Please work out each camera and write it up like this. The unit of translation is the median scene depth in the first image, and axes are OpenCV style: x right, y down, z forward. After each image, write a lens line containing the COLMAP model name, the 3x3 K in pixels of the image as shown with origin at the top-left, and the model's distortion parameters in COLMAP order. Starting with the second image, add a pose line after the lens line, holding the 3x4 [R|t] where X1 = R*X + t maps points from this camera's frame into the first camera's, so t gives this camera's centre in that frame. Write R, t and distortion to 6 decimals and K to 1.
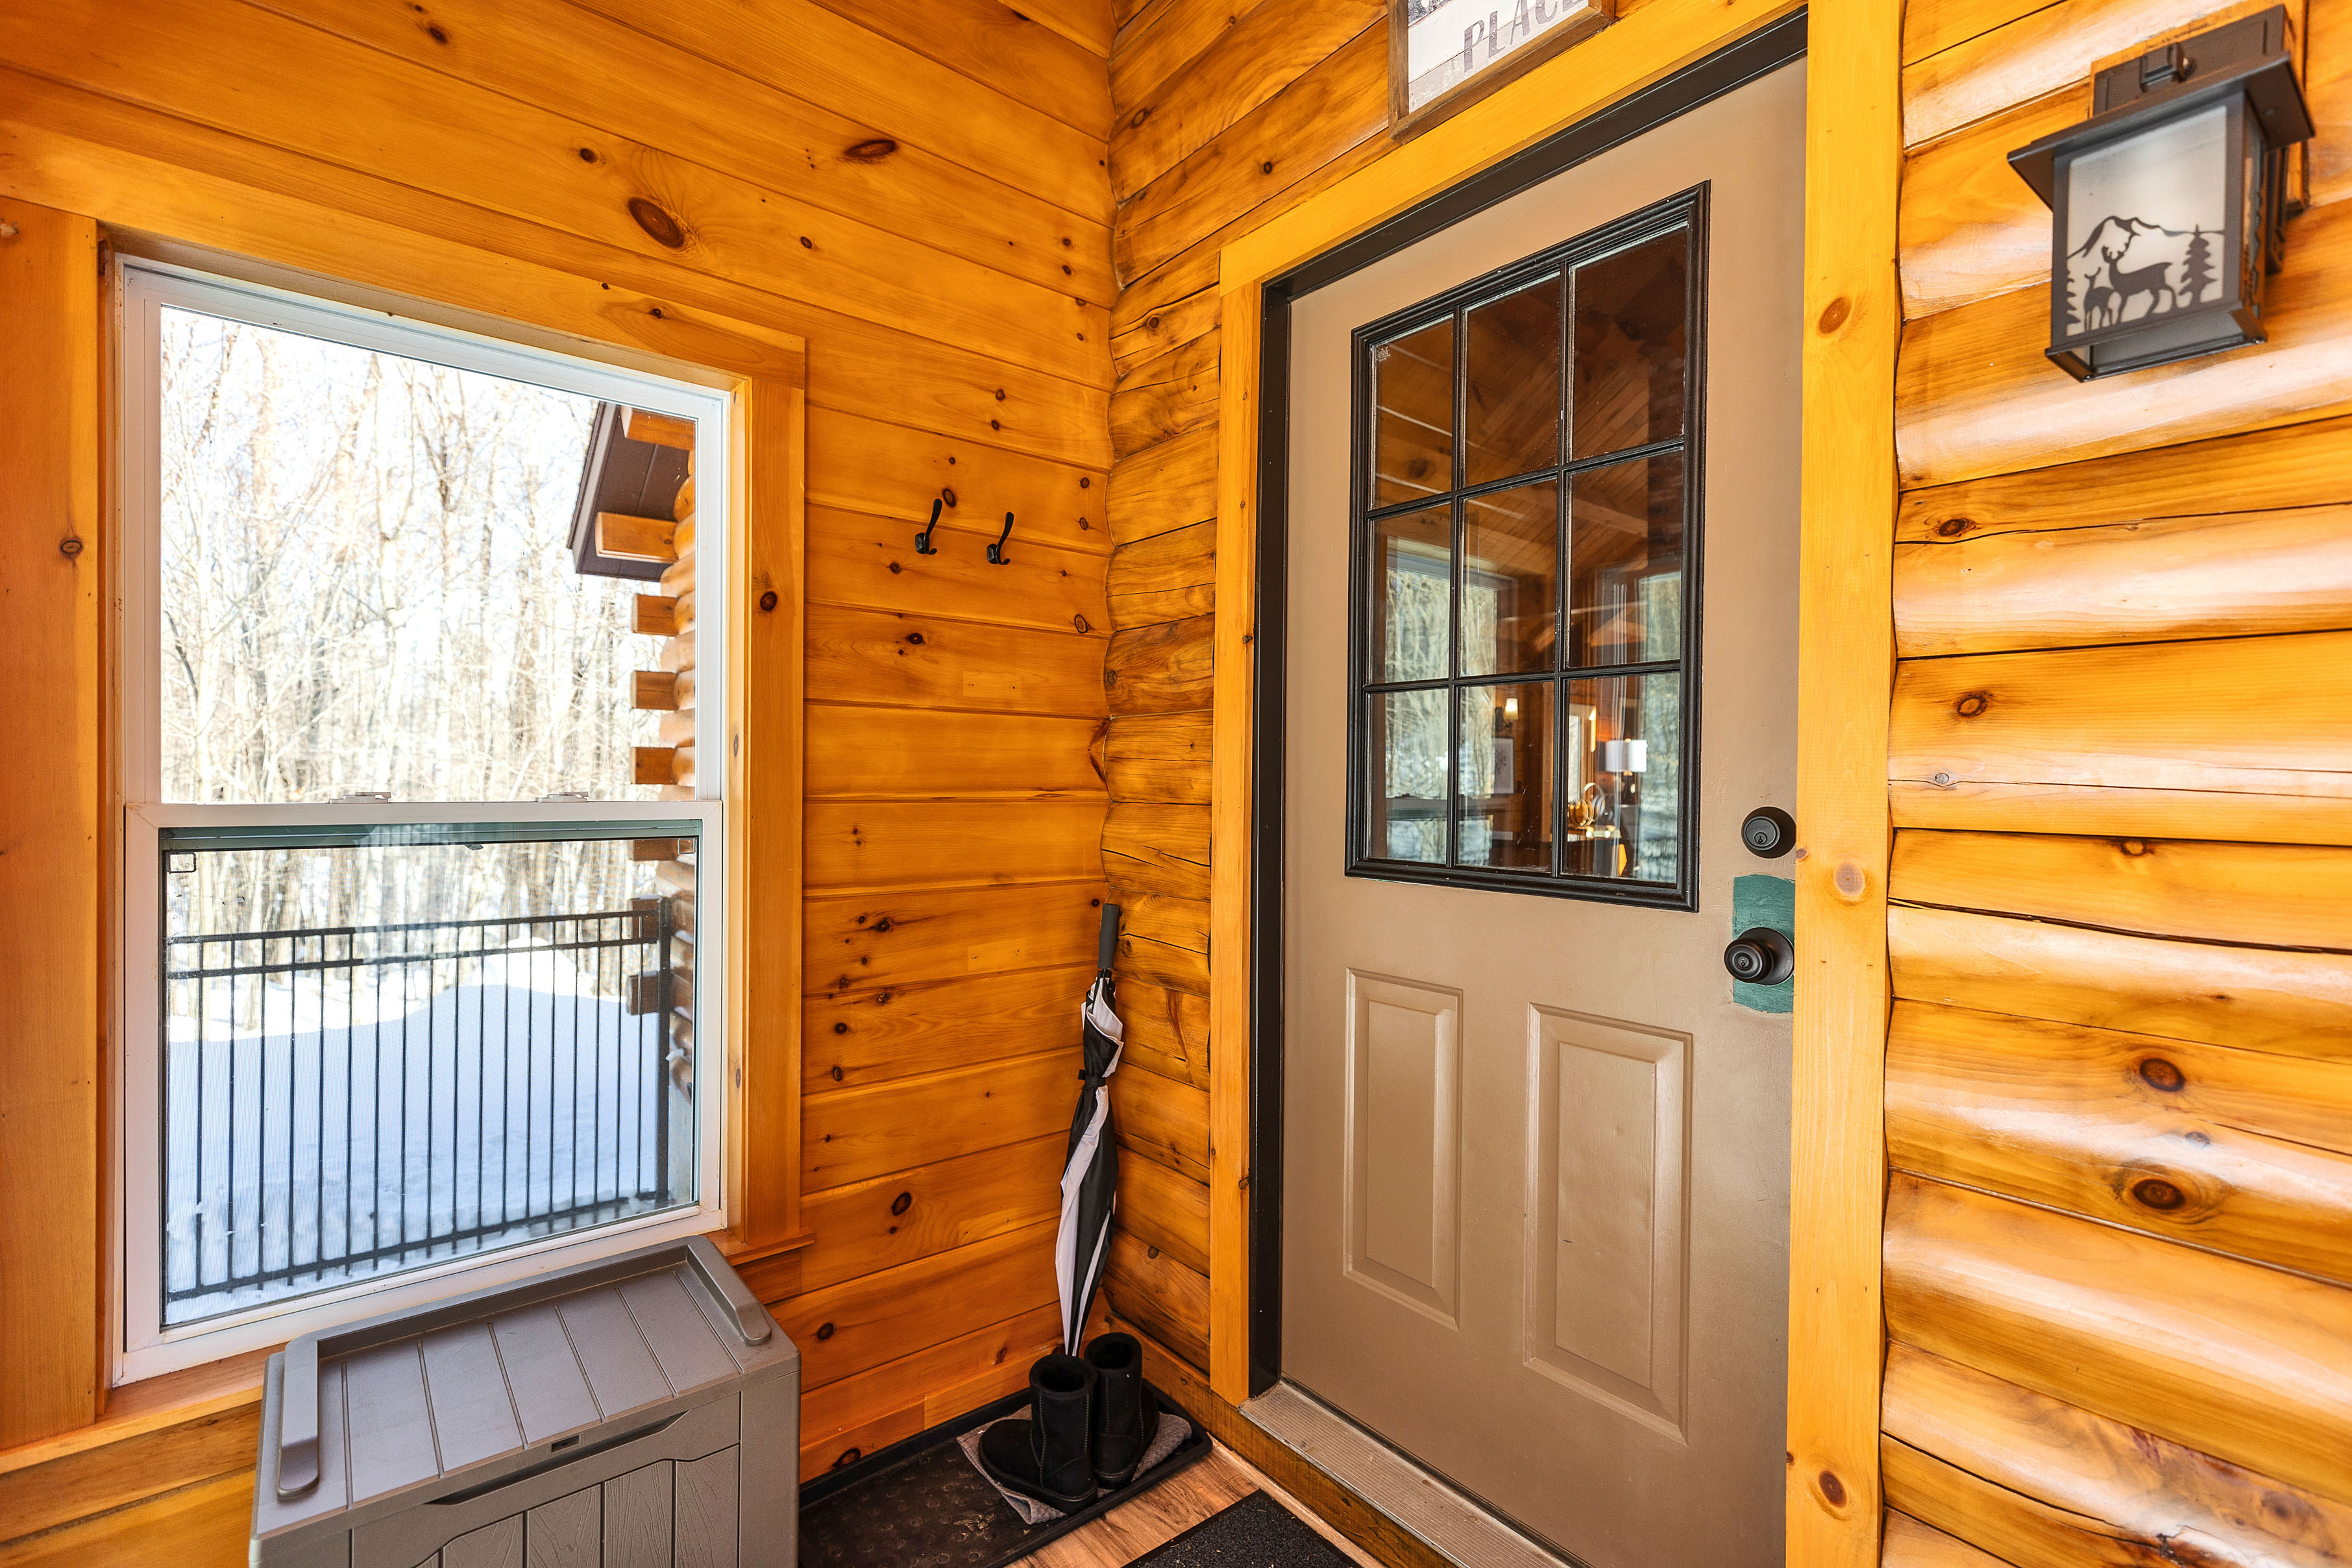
lens RADIAL K [[1065.6, 0, 1166.4], [0, 1065.6, 777.3], [0, 0, 1]] dist [-0.002455, 0.000627]
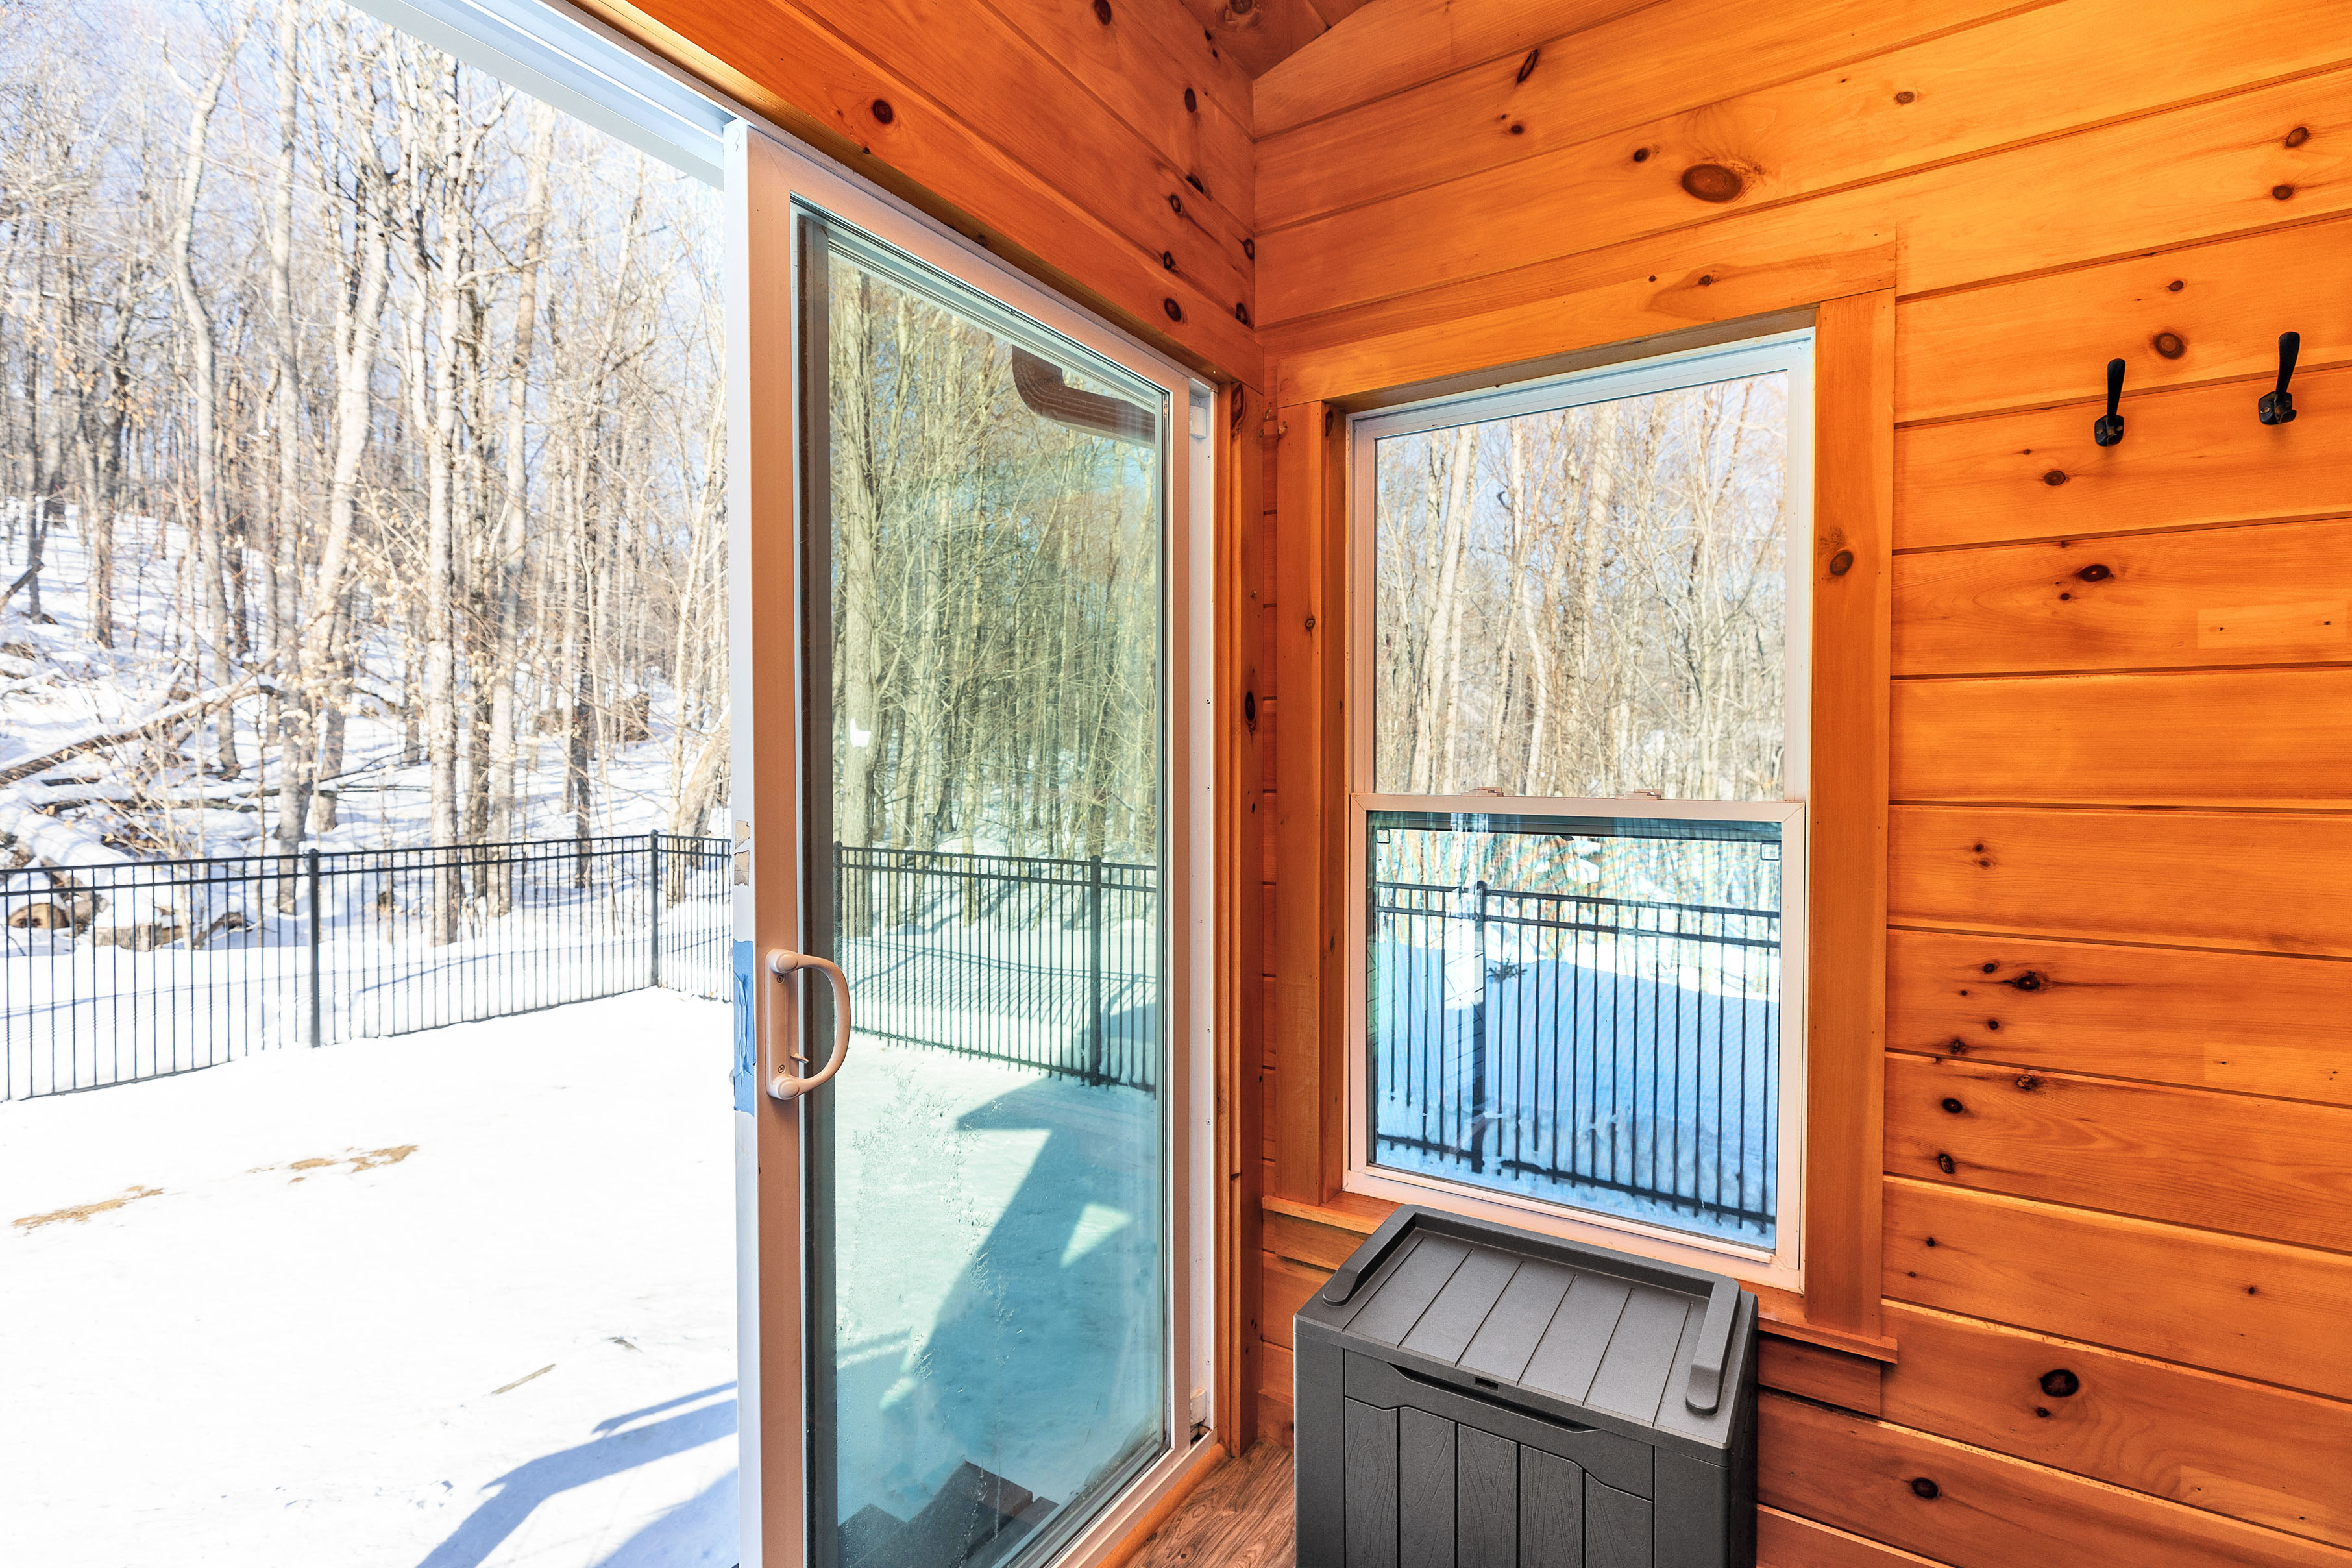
lens RADIAL K [[1065.6, 0, 1163.6], [0, 1065.6, 783.8], [0, 0, 1]] dist [-0.002455, 0.000627]
pose [[0.300665, 0.008432, -0.953692, 0.241694], [-0.000948, 0.999963, 0.008542, -0.000097], [0.953729, -0.001664, 0.300662, 0.228964]]
